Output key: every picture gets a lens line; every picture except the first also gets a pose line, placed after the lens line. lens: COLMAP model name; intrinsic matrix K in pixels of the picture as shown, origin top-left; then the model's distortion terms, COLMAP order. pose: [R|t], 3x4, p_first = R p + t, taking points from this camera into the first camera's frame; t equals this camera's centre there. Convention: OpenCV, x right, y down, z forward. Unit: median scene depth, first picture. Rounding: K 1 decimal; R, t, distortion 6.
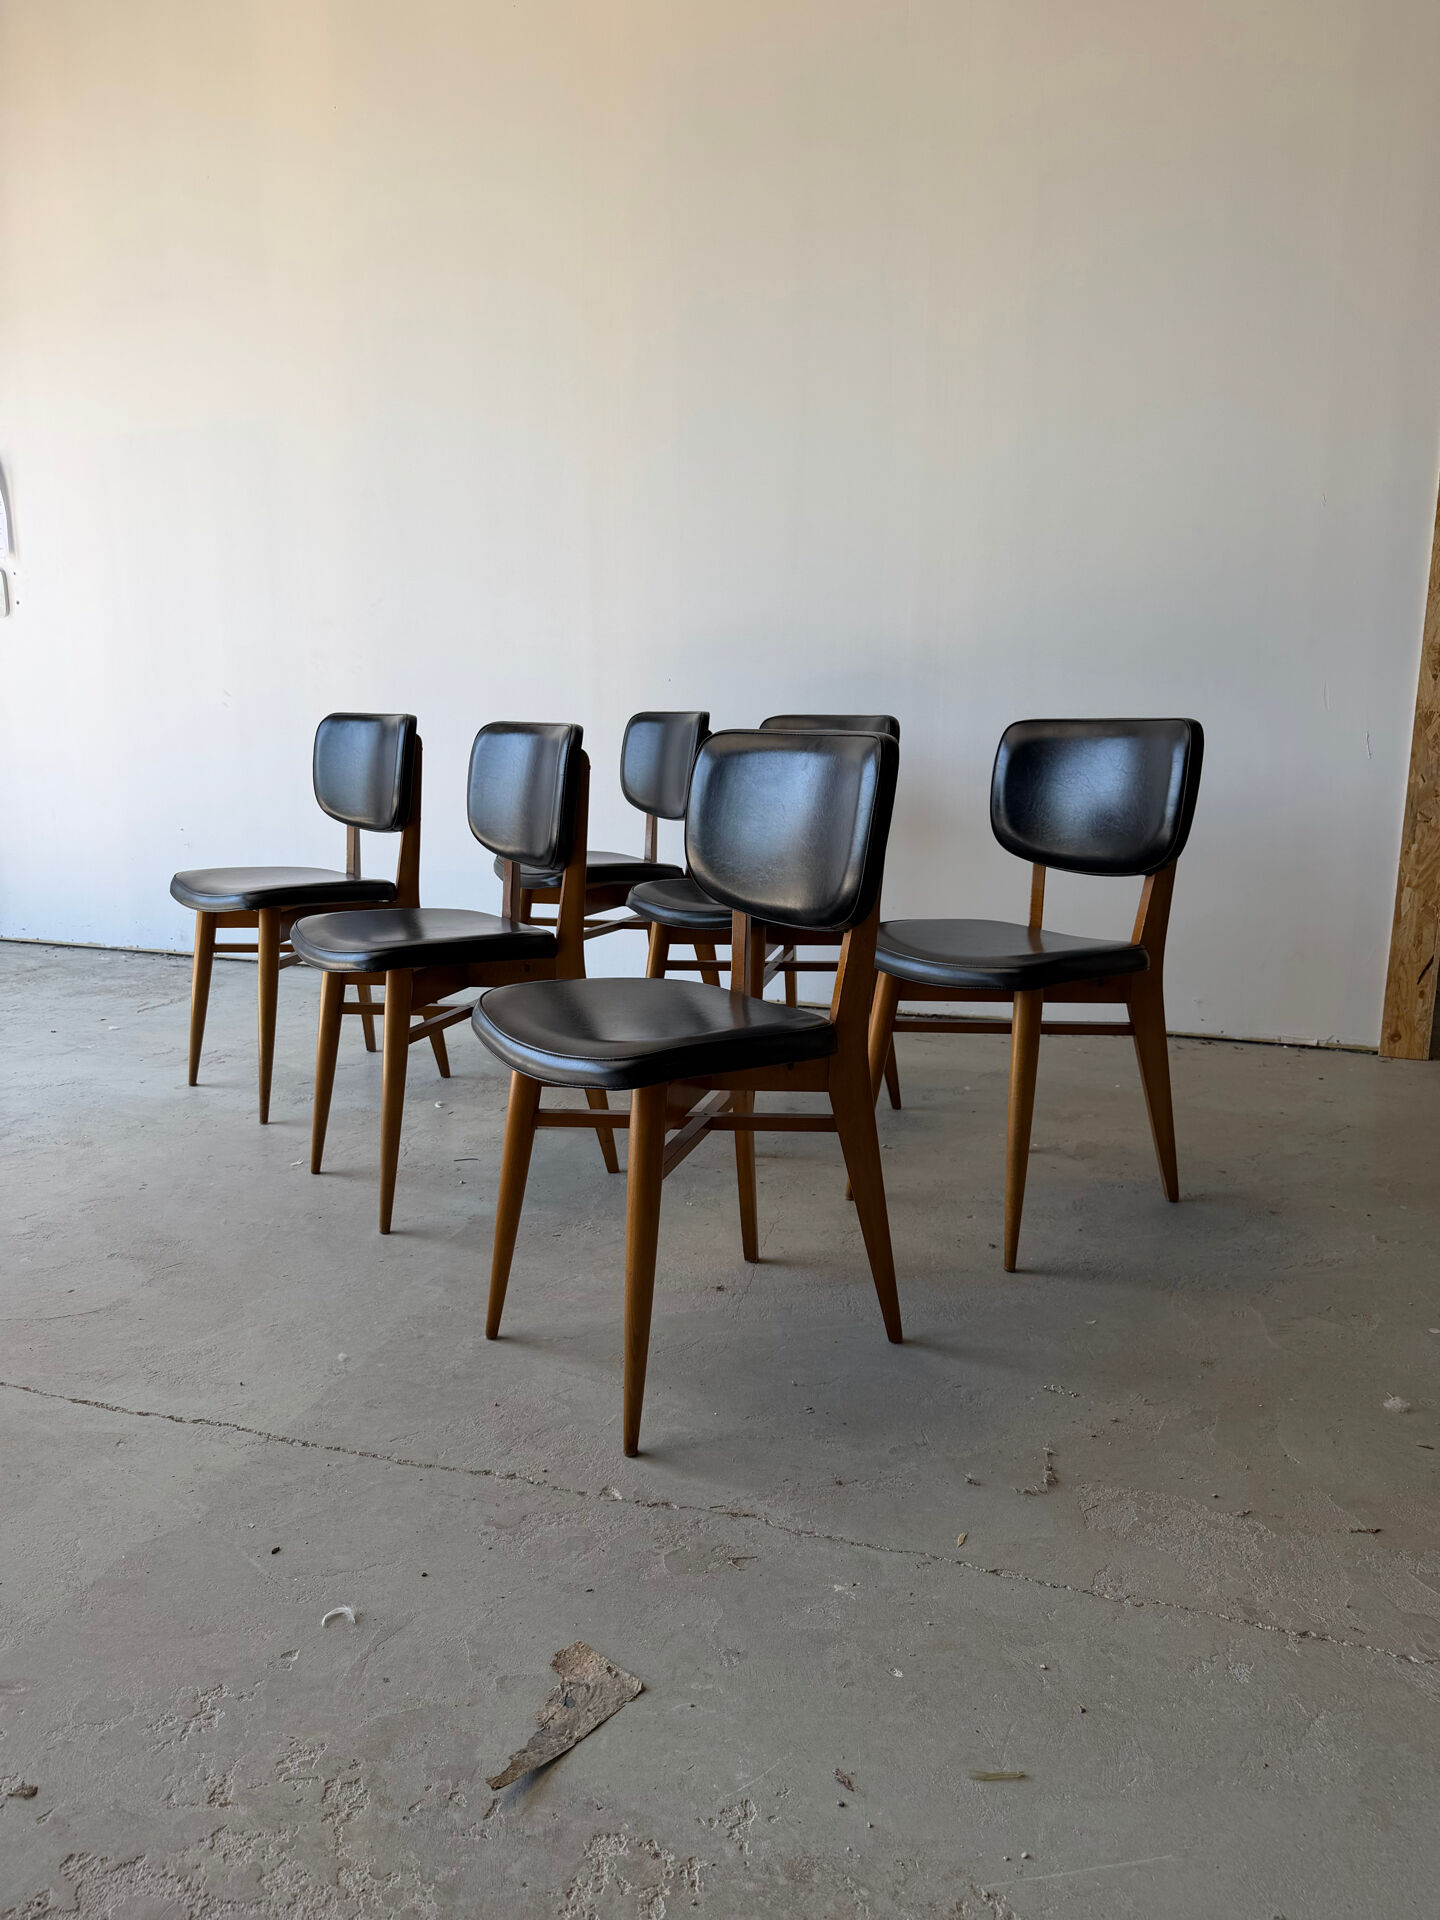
lens RADIAL K [[1376.4, 0, 717.4], [0, 1376.4, 961.3], [0, 0, 1]] dist [0.002312, -0.011080]
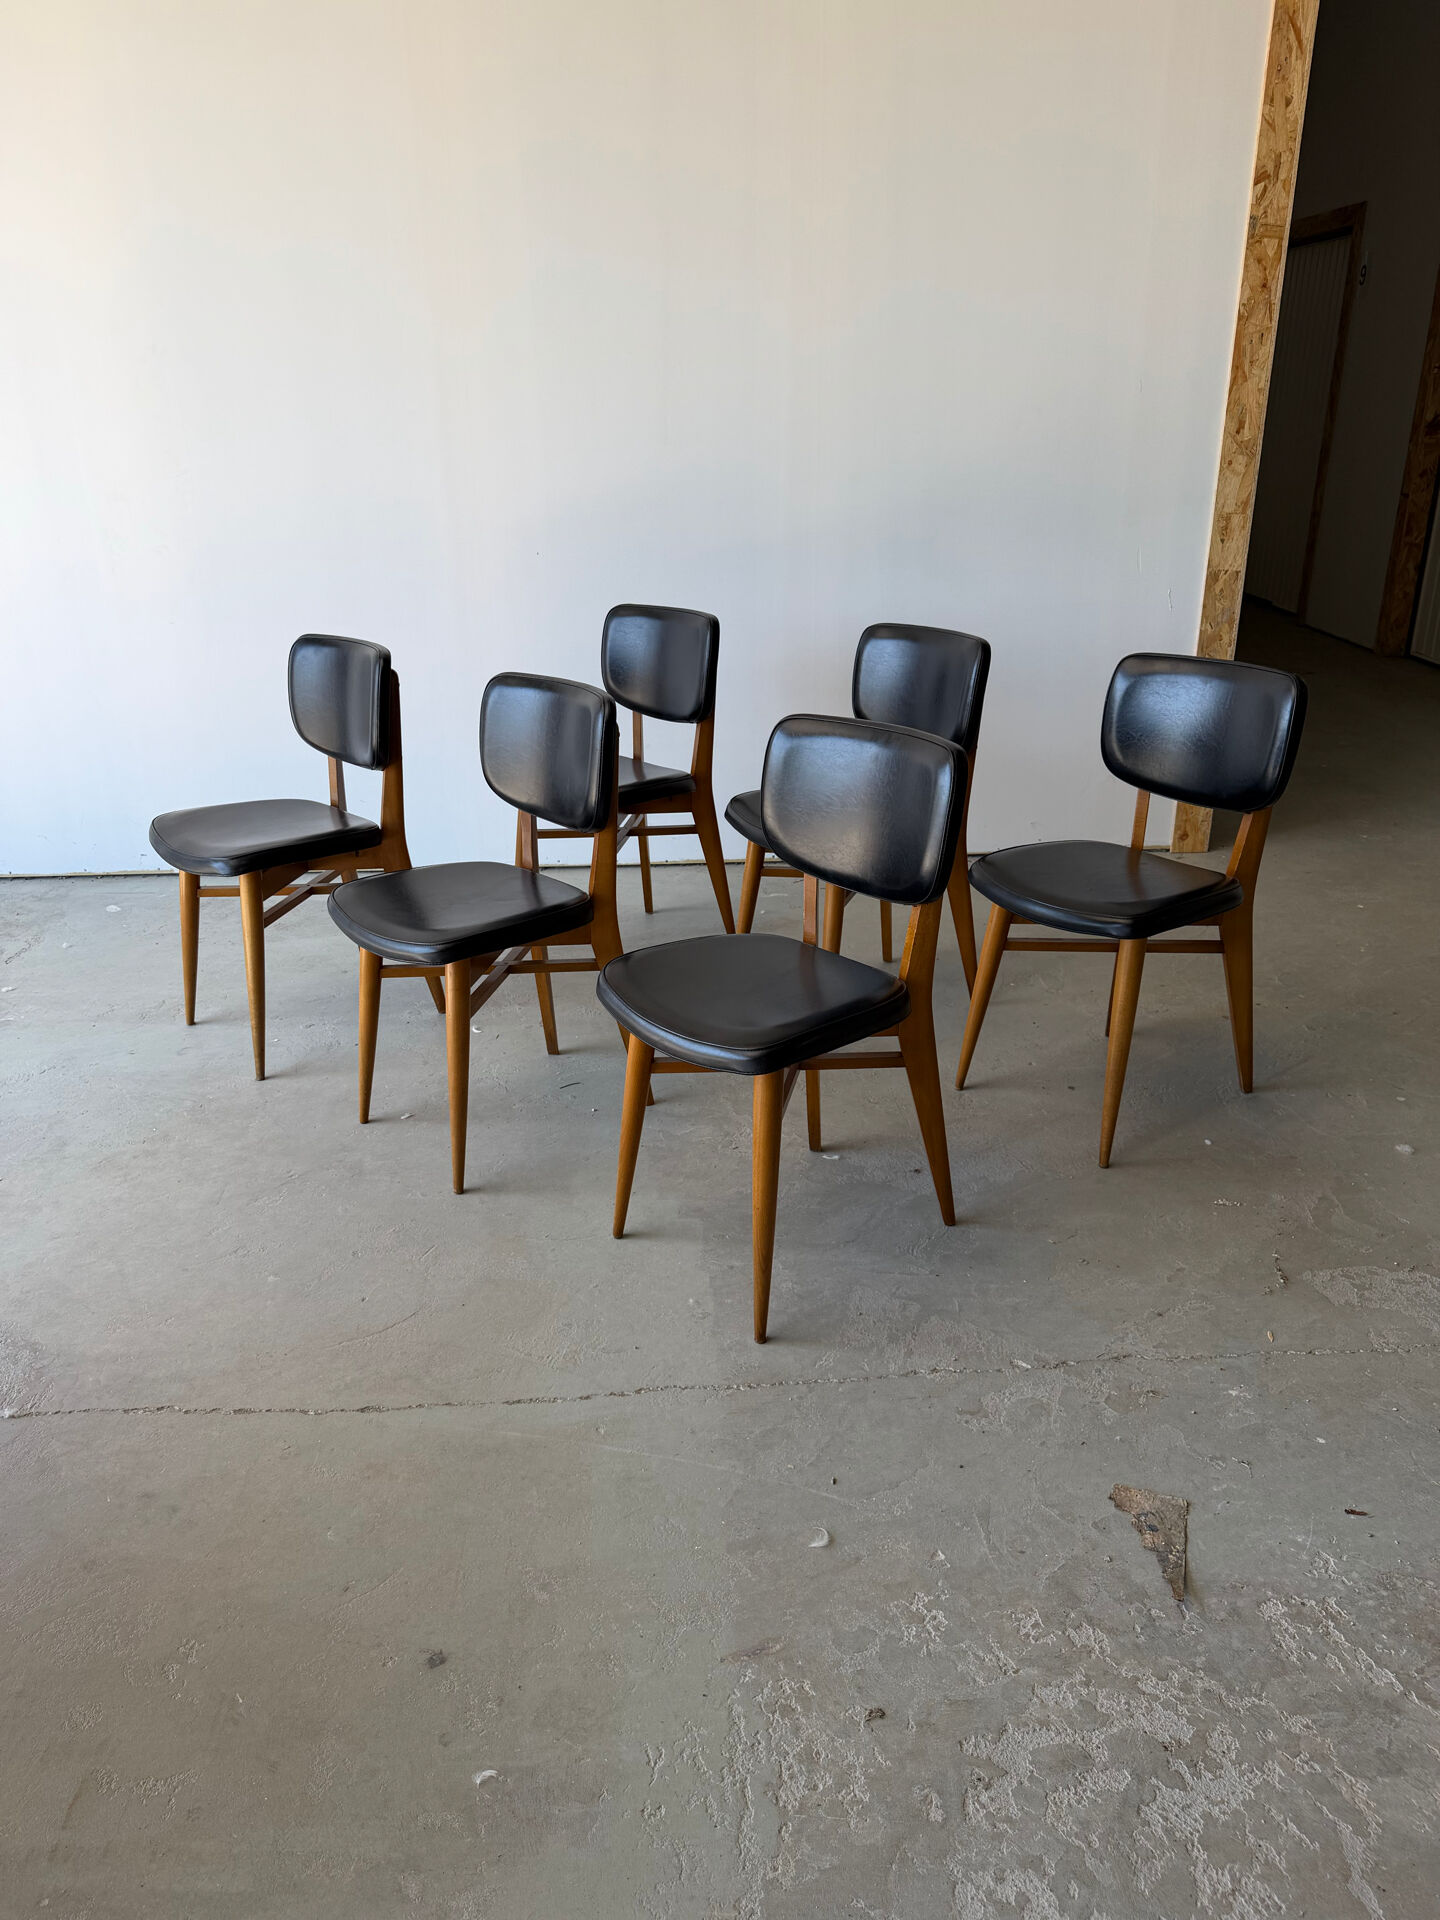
lens RADIAL K [[1376.4, 0, 720.0], [0, 1376.4, 959.4], [0, 0, 1]] dist [0.002312, -0.011080]
pose [[0.928985, -0.153337, 0.336859, -0.672060], [0.088129, 0.975608, 0.201052, -0.249688], [-0.359472, -0.157088, 0.919839, -0.017016]]
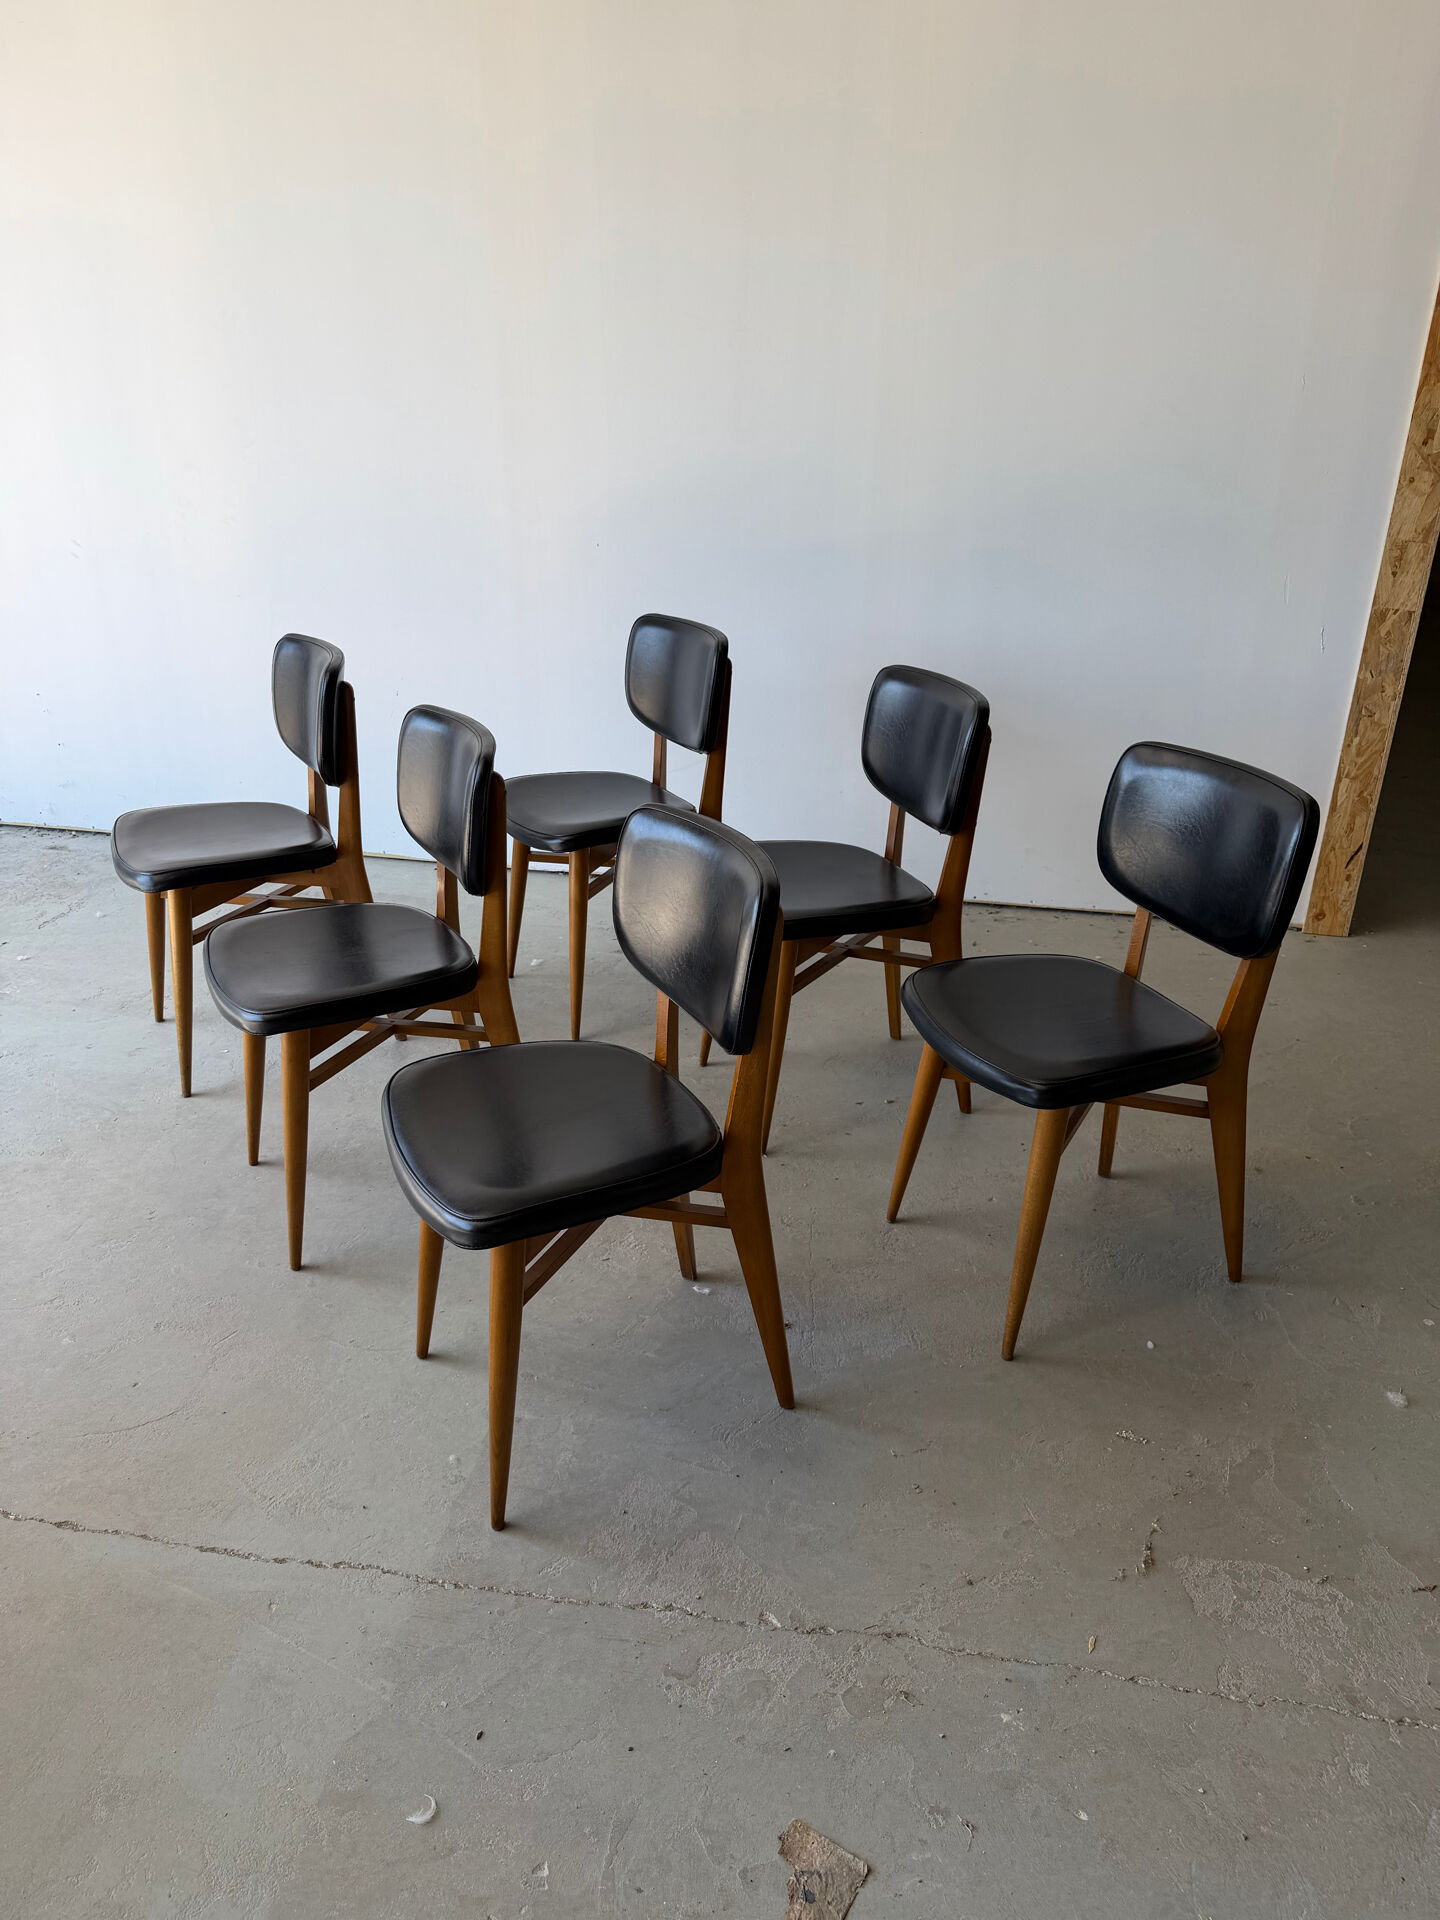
lens RADIAL K [[1376.4, 0, 713.8], [0, 1376.4, 965.5], [0, 0, 1]] dist [0.002312, -0.011080]
pose [[0.989545, -0.057404, 0.132311, -0.220650], [0.024113, 0.970316, 0.240636, -0.351330], [-0.142197, -0.234930, 0.961555, 0.085883]]
